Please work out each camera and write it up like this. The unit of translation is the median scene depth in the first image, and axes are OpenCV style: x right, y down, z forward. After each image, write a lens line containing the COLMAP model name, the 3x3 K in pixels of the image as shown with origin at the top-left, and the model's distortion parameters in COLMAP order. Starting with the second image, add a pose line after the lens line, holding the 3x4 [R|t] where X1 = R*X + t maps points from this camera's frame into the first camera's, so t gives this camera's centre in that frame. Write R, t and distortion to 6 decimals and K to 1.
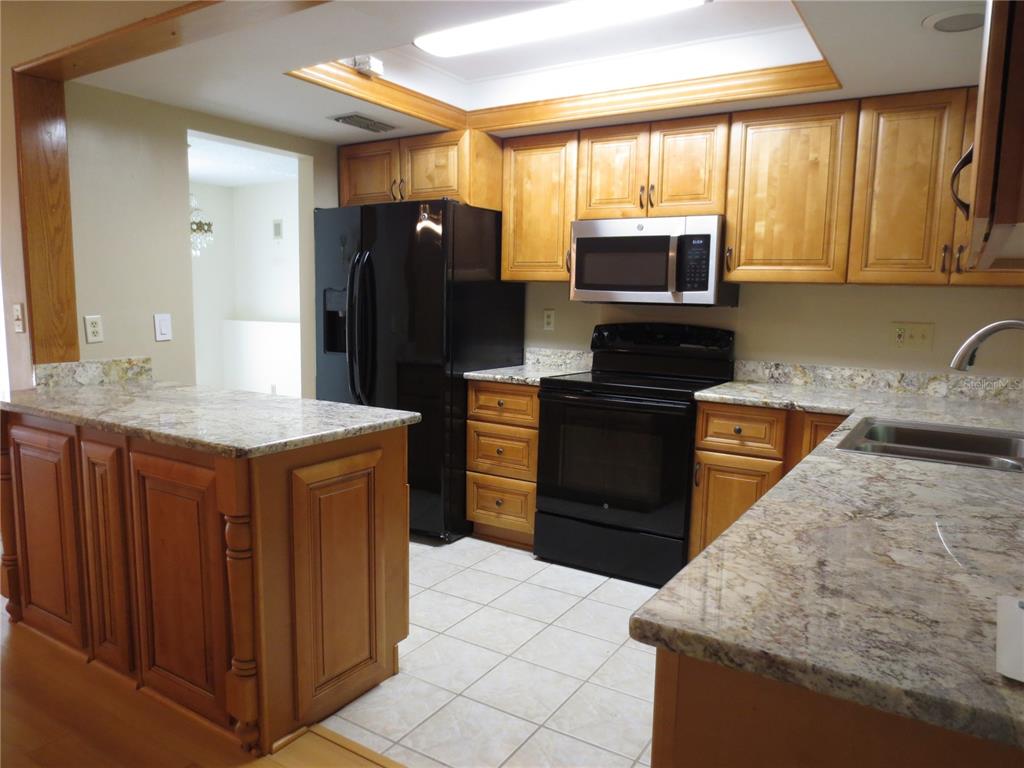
lens RADIAL K [[723.2, 0, 514.4], [0, 723.2, 387.2], [0, 0, 1]] dist [-0.021634, 0.011674]
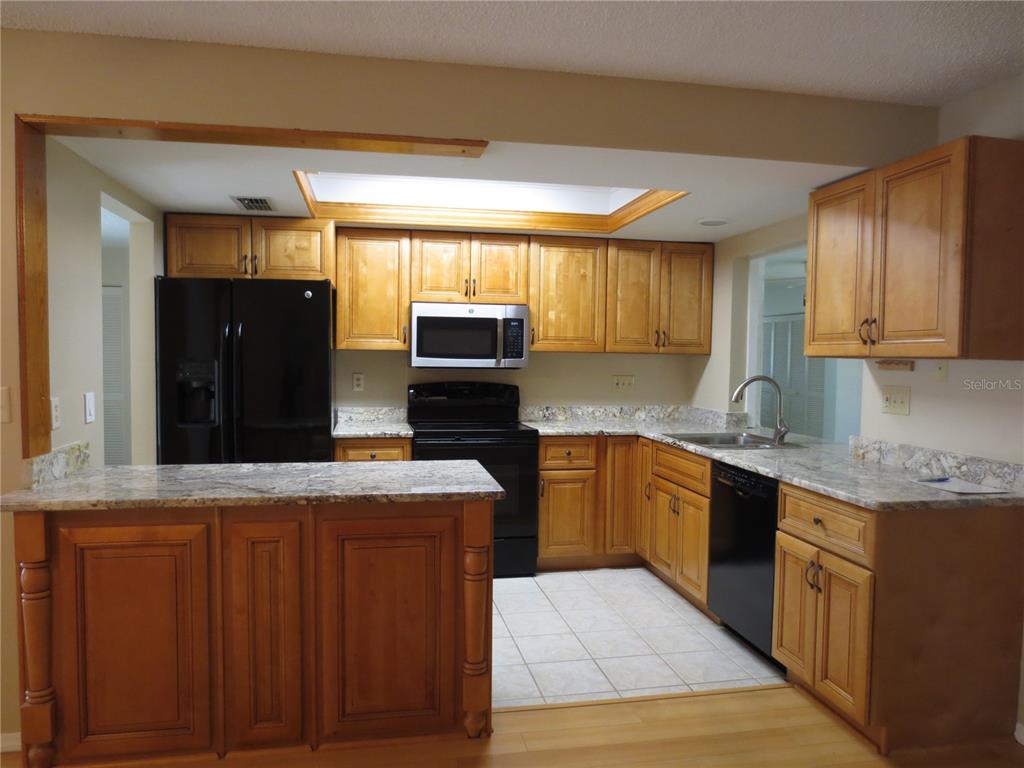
lens RADIAL K [[723.2, 0, 511.5], [0, 723.2, 385.6], [0, 0, 1]] dist [-0.021634, 0.011674]
pose [[0.729087, -0.042962, 0.683072, -0.707218], [0.088491, 0.995568, -0.031837, -0.036911], [-0.678677, 0.083658, 0.729657, -0.008138]]
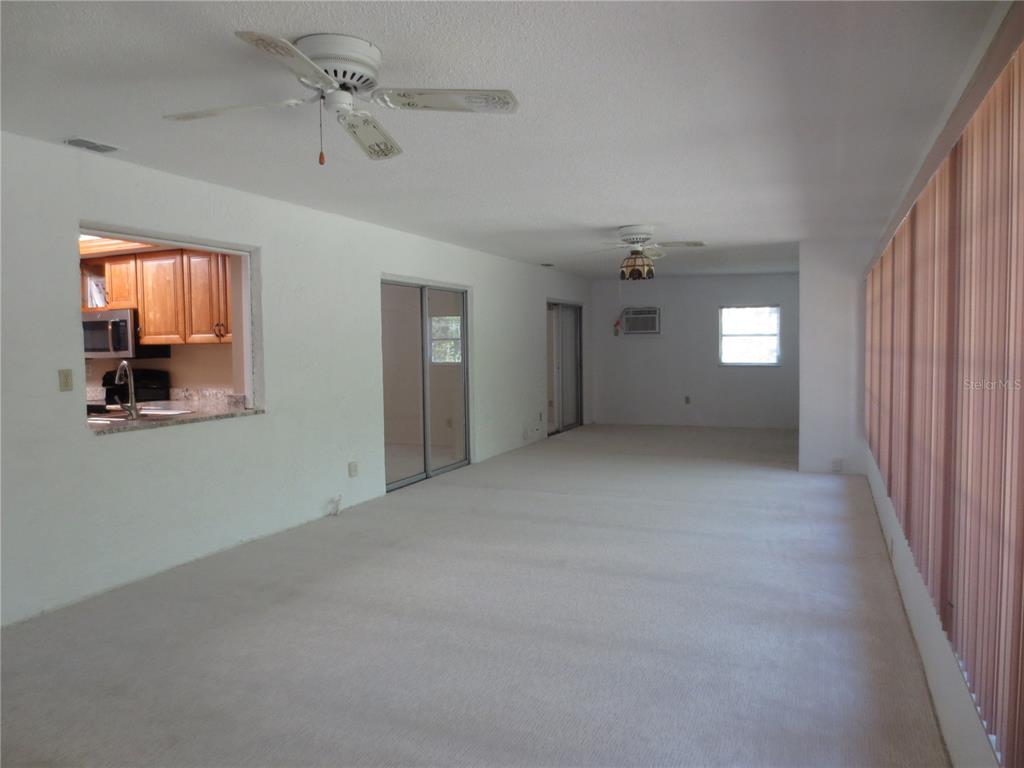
lens RADIAL K [[723.2, 0, 506.9], [0, 723.2, 375.0], [0, 0, 1]] dist [-0.021634, 0.011674]
pose [[0.988137, -0.044936, 0.146851, 0.928315], [0.055713, 0.995982, -0.070117, 0.106890], [-0.143111, 0.077466, 0.986670, -0.901293]]
